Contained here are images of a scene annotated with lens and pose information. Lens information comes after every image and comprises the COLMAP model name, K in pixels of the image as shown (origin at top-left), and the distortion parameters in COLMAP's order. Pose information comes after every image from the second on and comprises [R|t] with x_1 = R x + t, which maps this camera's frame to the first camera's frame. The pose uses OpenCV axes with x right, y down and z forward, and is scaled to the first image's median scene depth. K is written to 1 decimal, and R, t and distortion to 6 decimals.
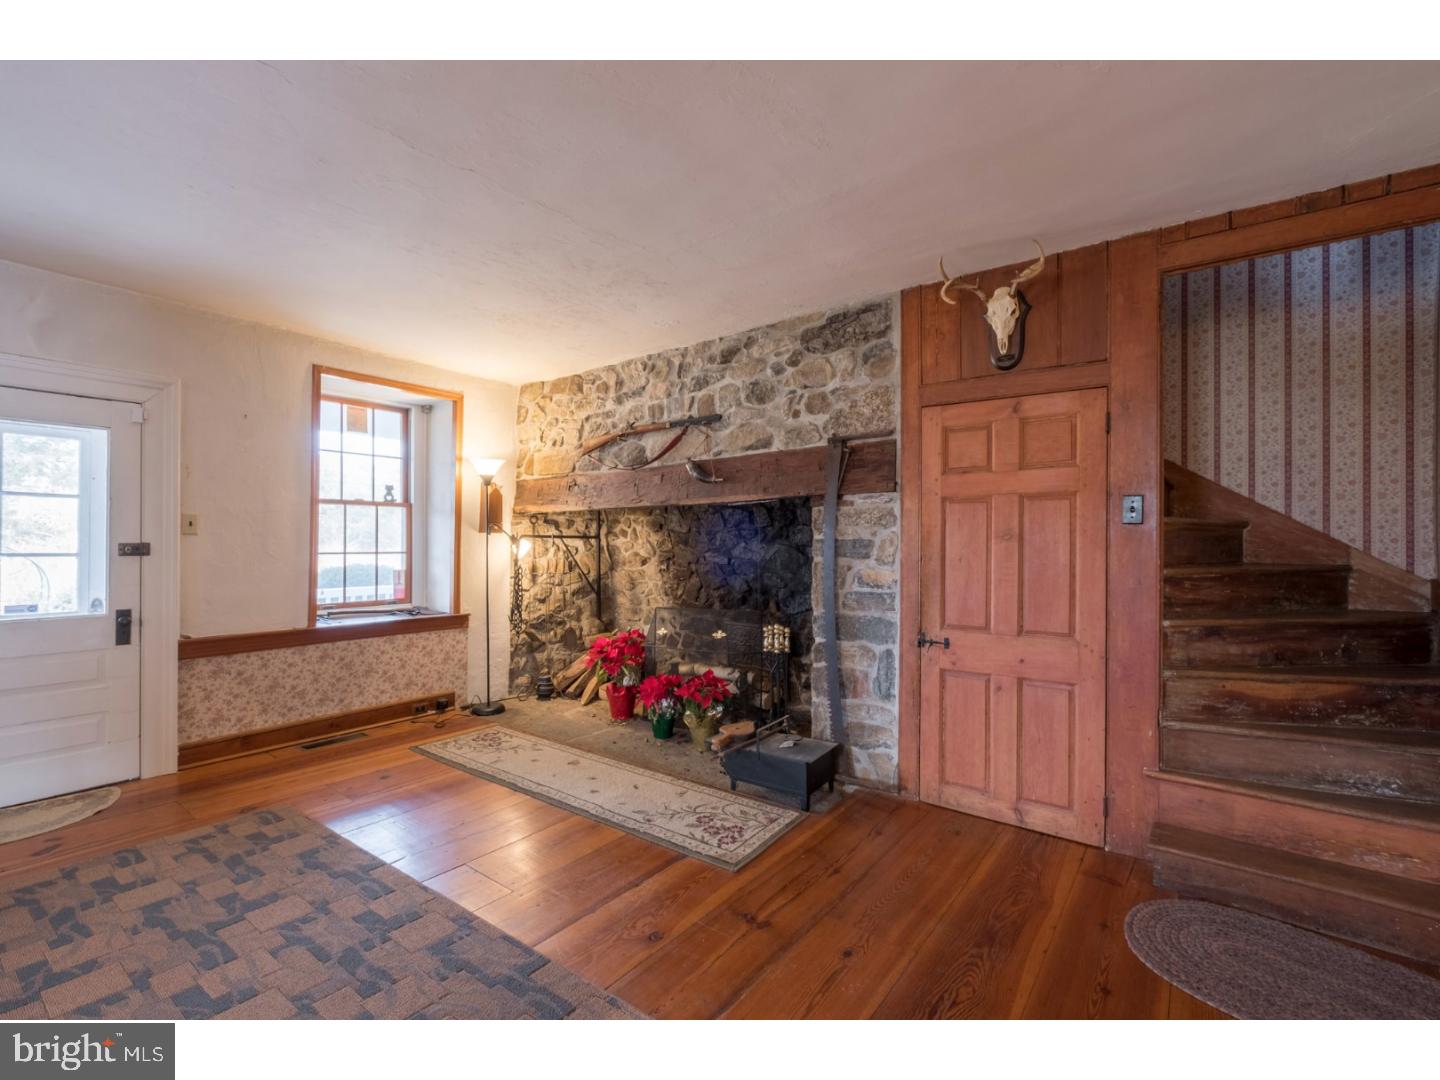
lens RADIAL K [[635.1, 0, 715.2], [0, 635.1, 539.8], [0, 0, 1]] dist [-0.004530, 0.000202]
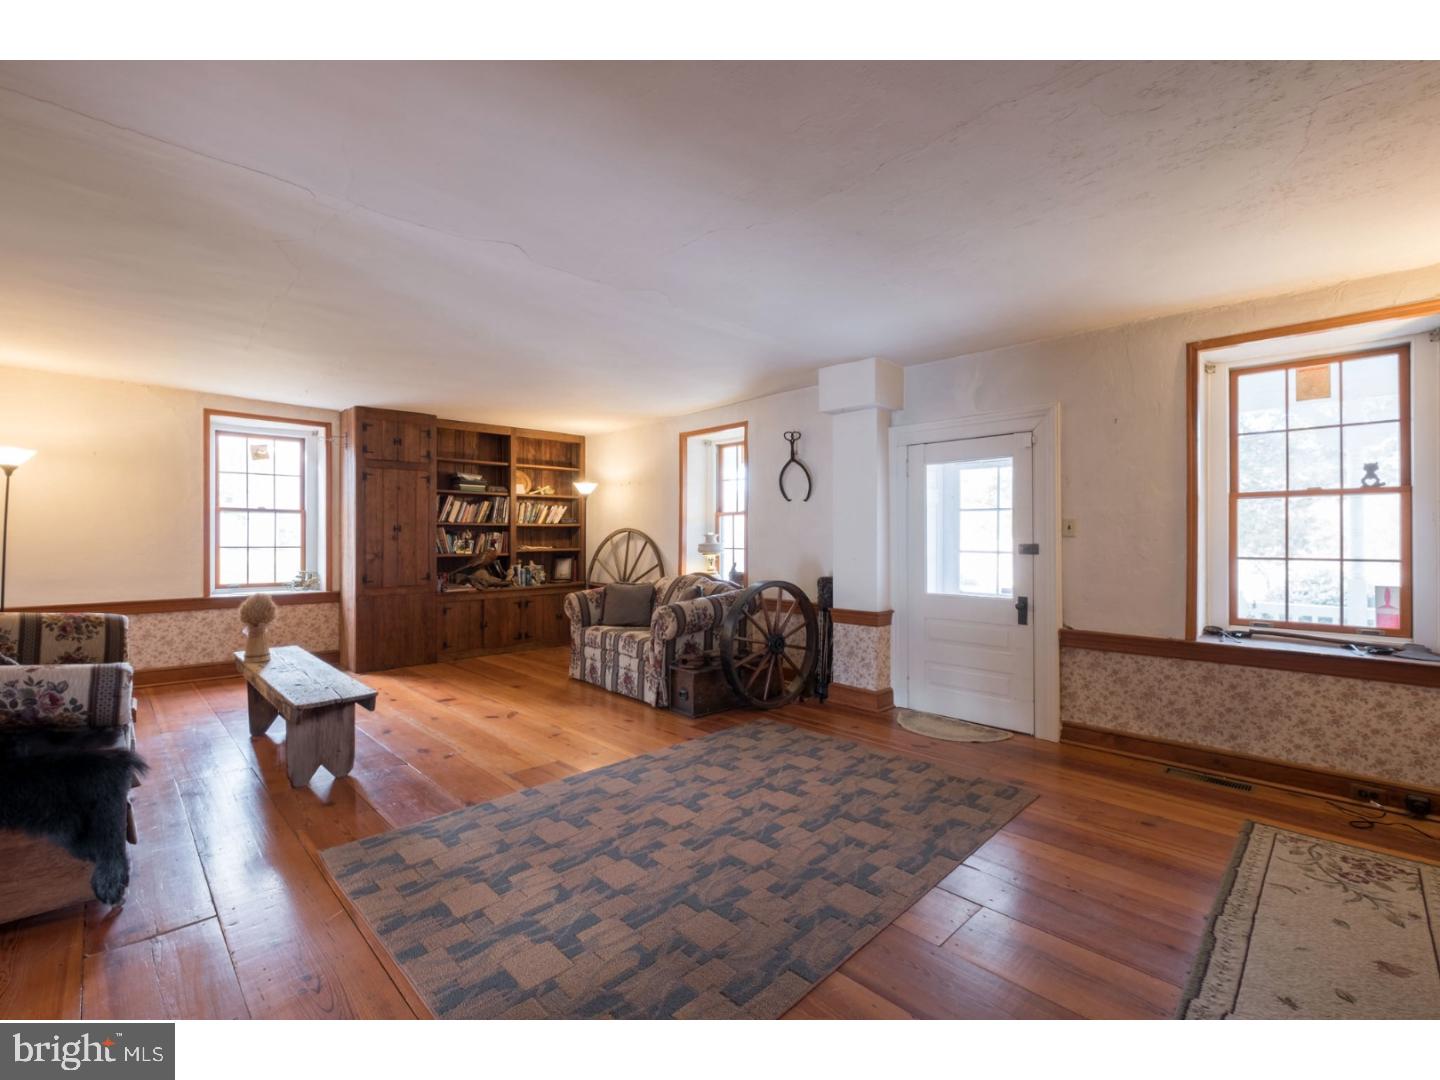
lens RADIAL K [[635.1, 0, 715.1], [0, 635.1, 539.3], [0, 0, 1]] dist [-0.004530, 0.000202]
pose [[-0.144526, -0.005073, -0.989488, 0.355439], [-0.001505, 0.999987, -0.004907, 0.002188], [0.989500, 0.000780, -0.144532, 0.500442]]
